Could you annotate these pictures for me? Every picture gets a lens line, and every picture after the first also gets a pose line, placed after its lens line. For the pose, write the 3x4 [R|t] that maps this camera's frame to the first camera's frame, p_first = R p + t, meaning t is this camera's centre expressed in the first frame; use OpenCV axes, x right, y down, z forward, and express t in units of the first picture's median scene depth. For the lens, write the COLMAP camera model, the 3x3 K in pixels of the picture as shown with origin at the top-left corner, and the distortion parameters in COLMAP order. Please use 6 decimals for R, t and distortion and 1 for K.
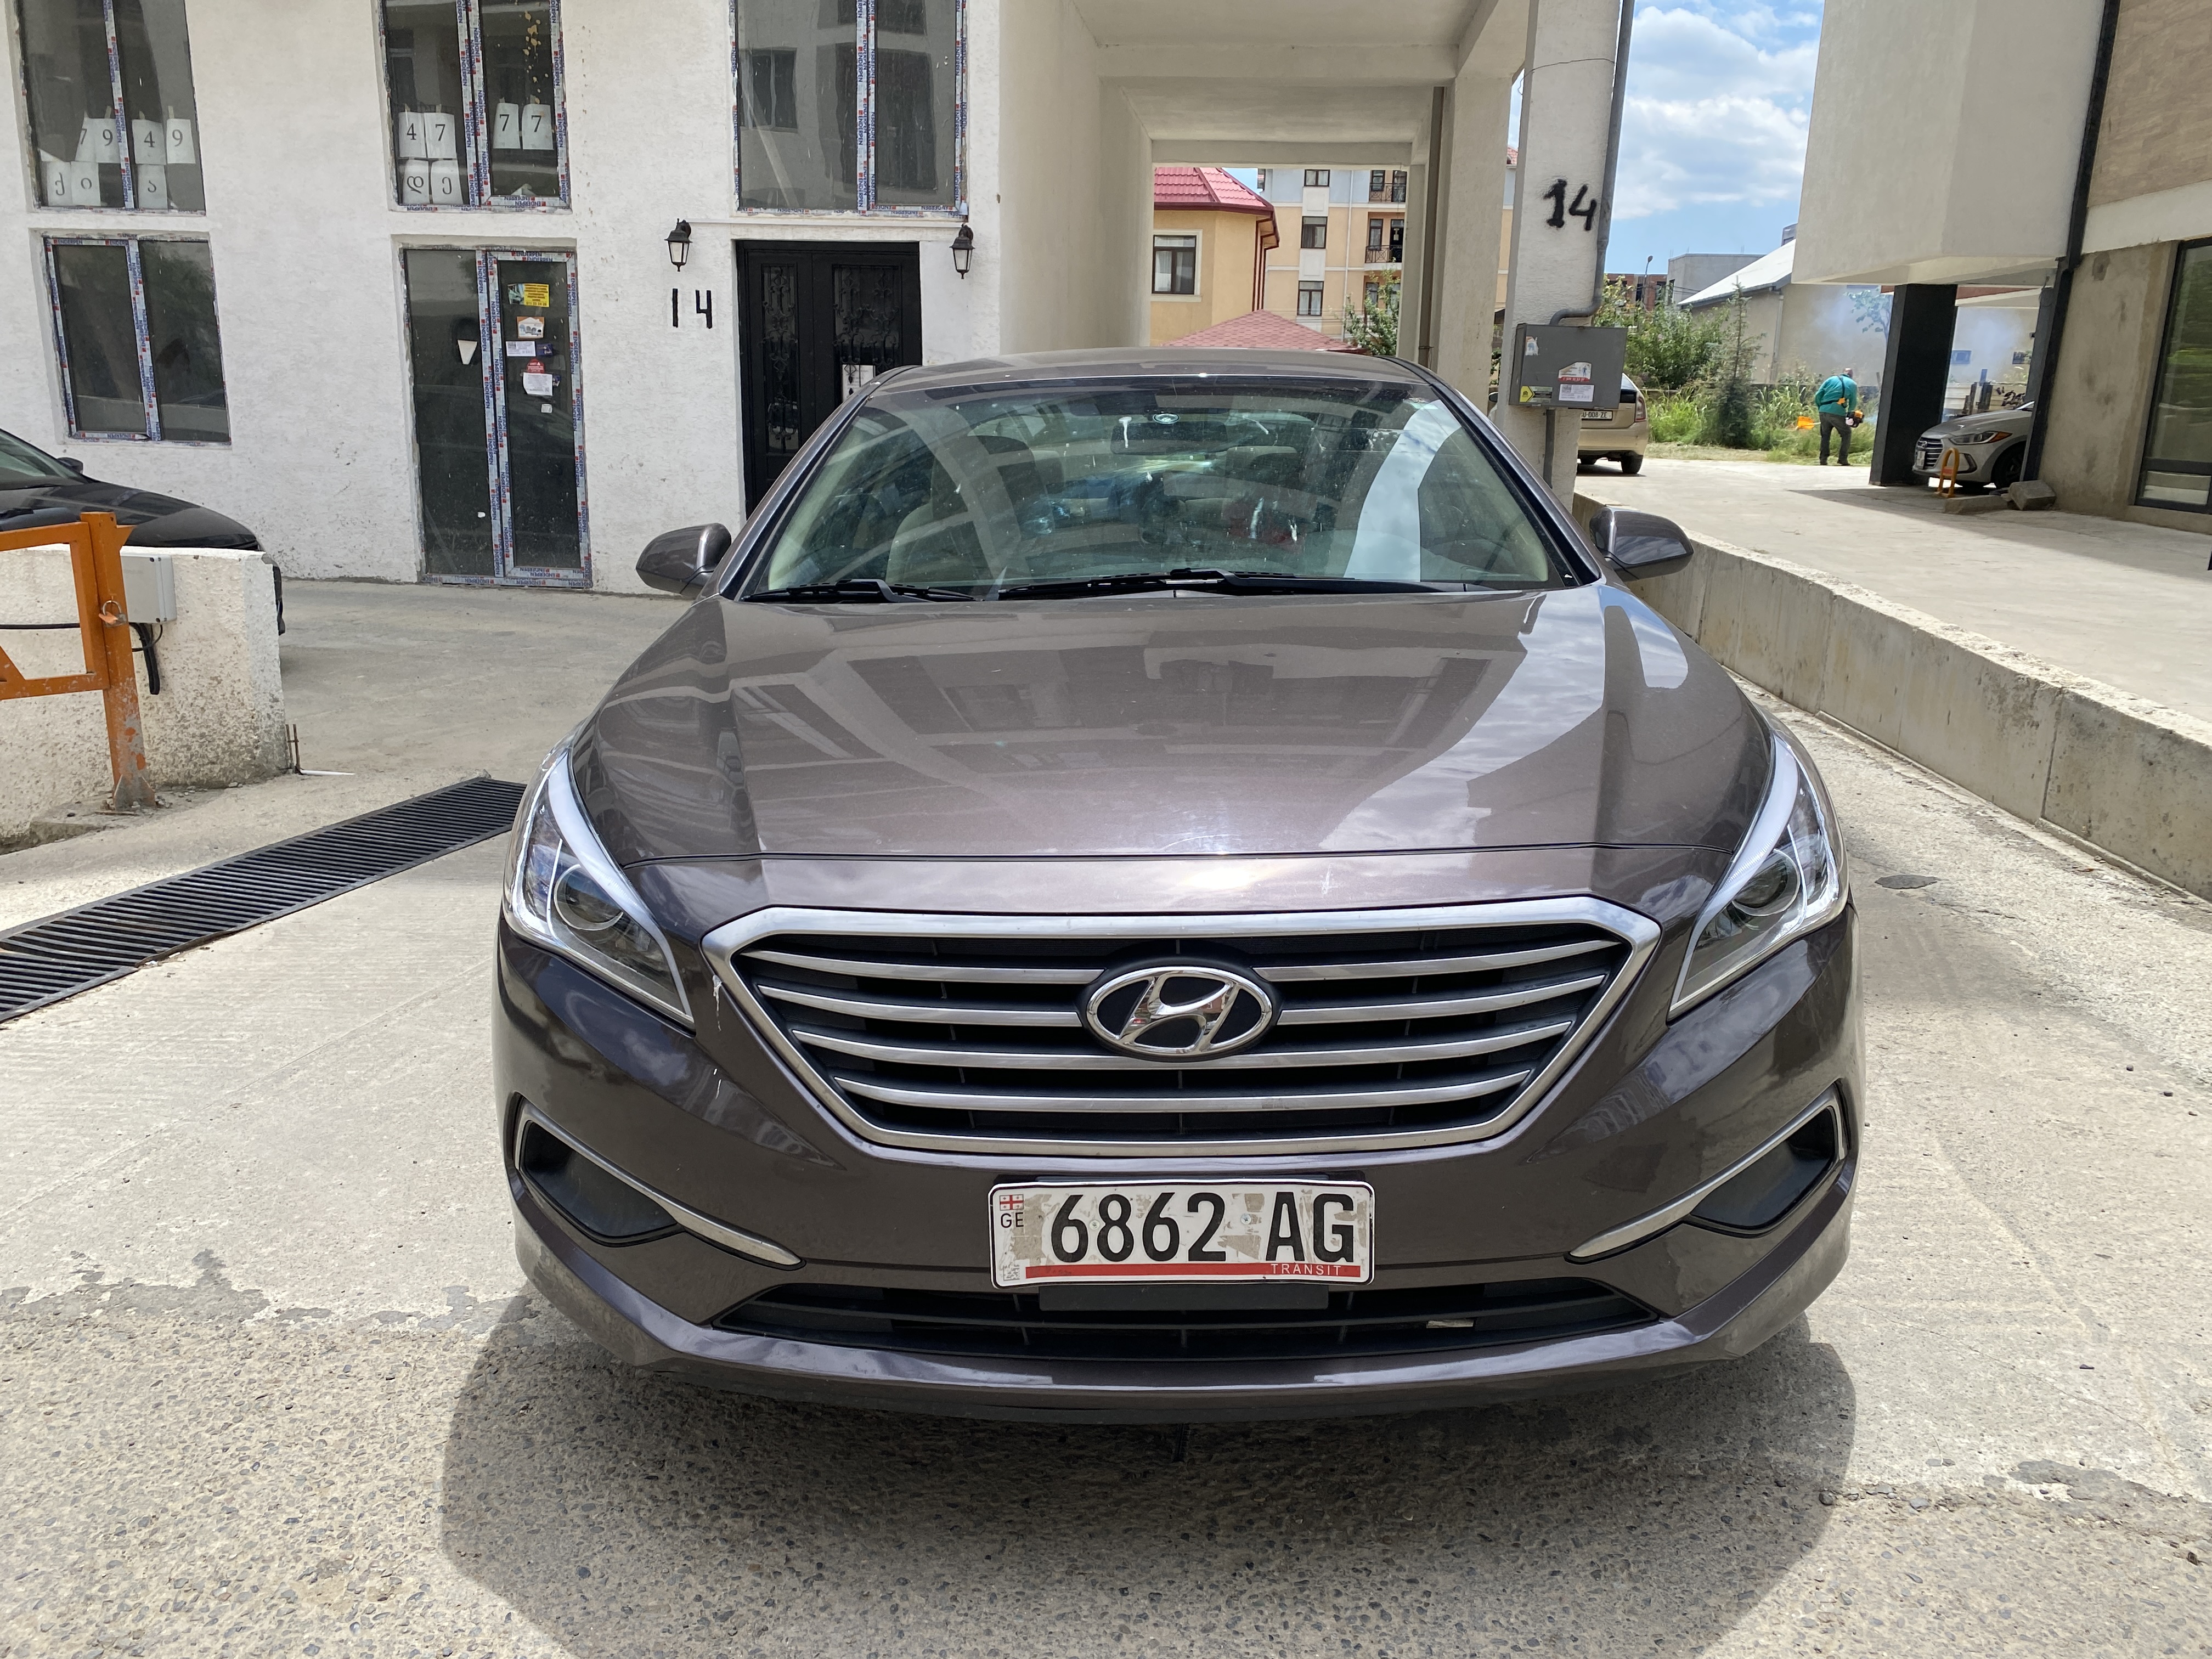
lens RADIAL K [[1678.3, 0, 1148.9], [0, 1678.3, 825.7], [0, 0, 1]] dist [0.009240, 0.013252]
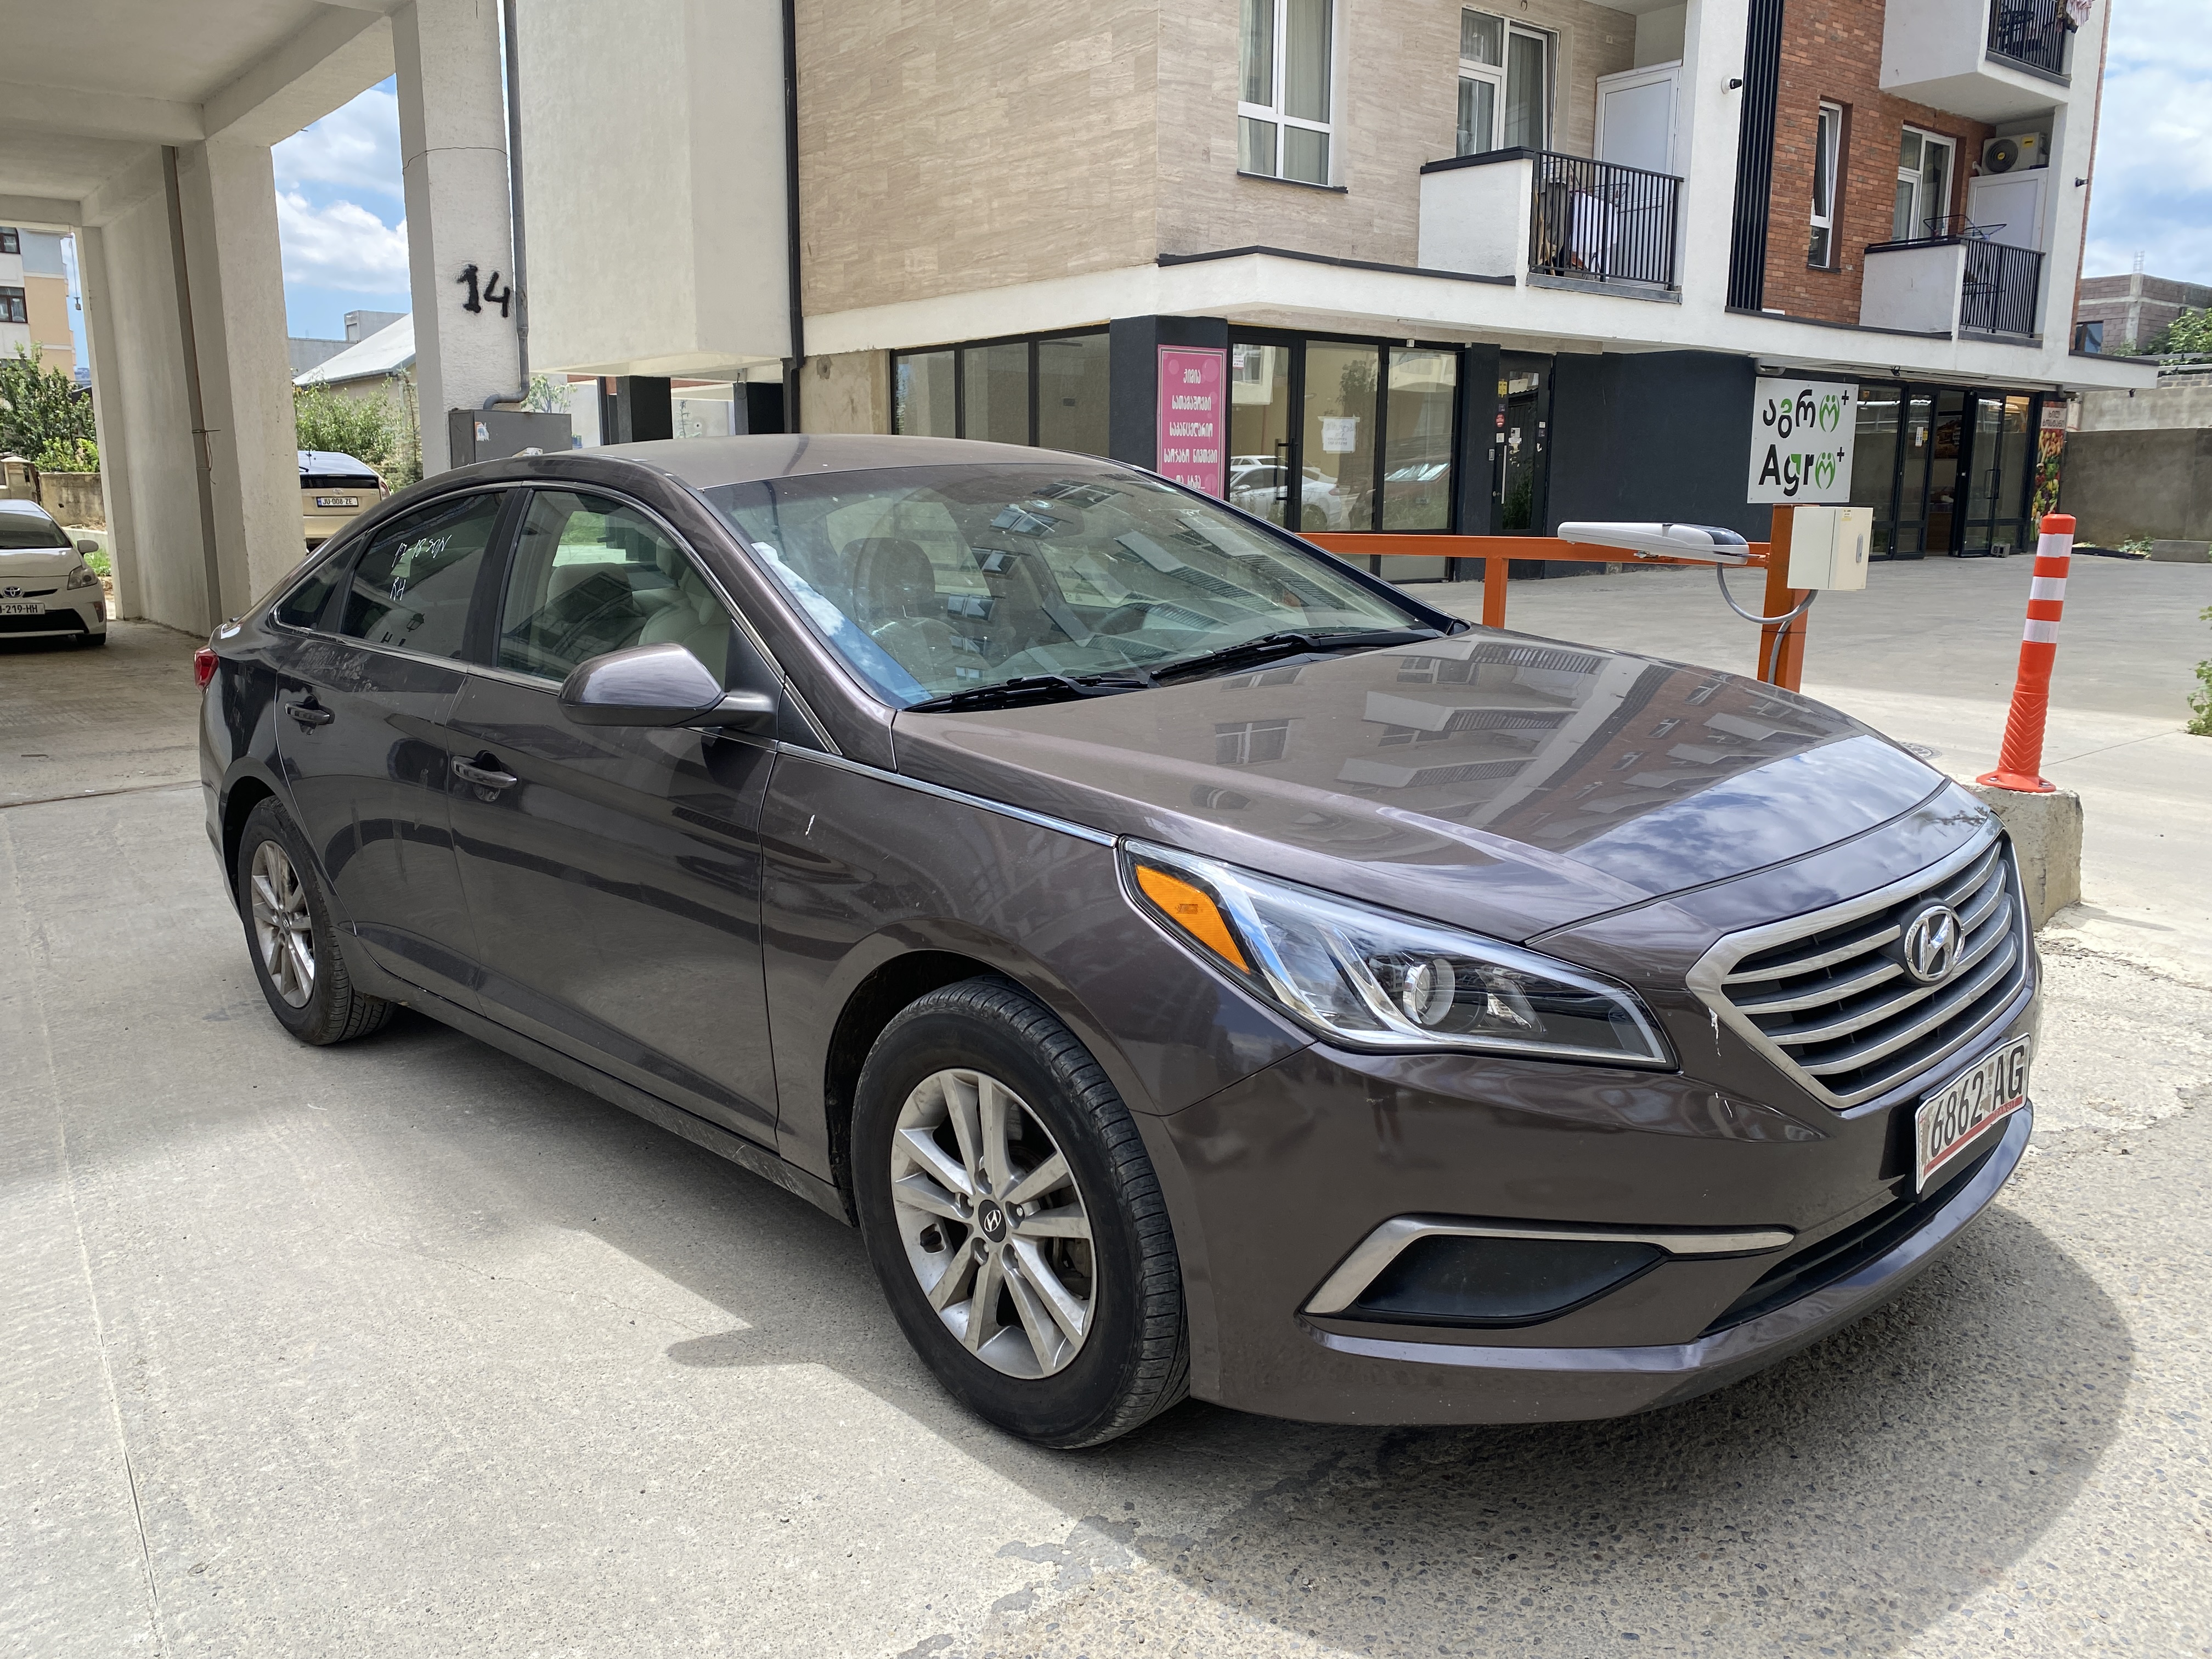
lens RADIAL K [[1685.8, 0, 1086.8], [0, 1685.8, 826.2], [0, 0, 1]] dist [-0.005084, 0.007375]
pose [[0.715127, -0.157890, 0.680929, -0.151157], [0.189665, 0.981439, 0.028380, -0.016038], [-0.672770, 0.108853, 0.731800, 0.053643]]
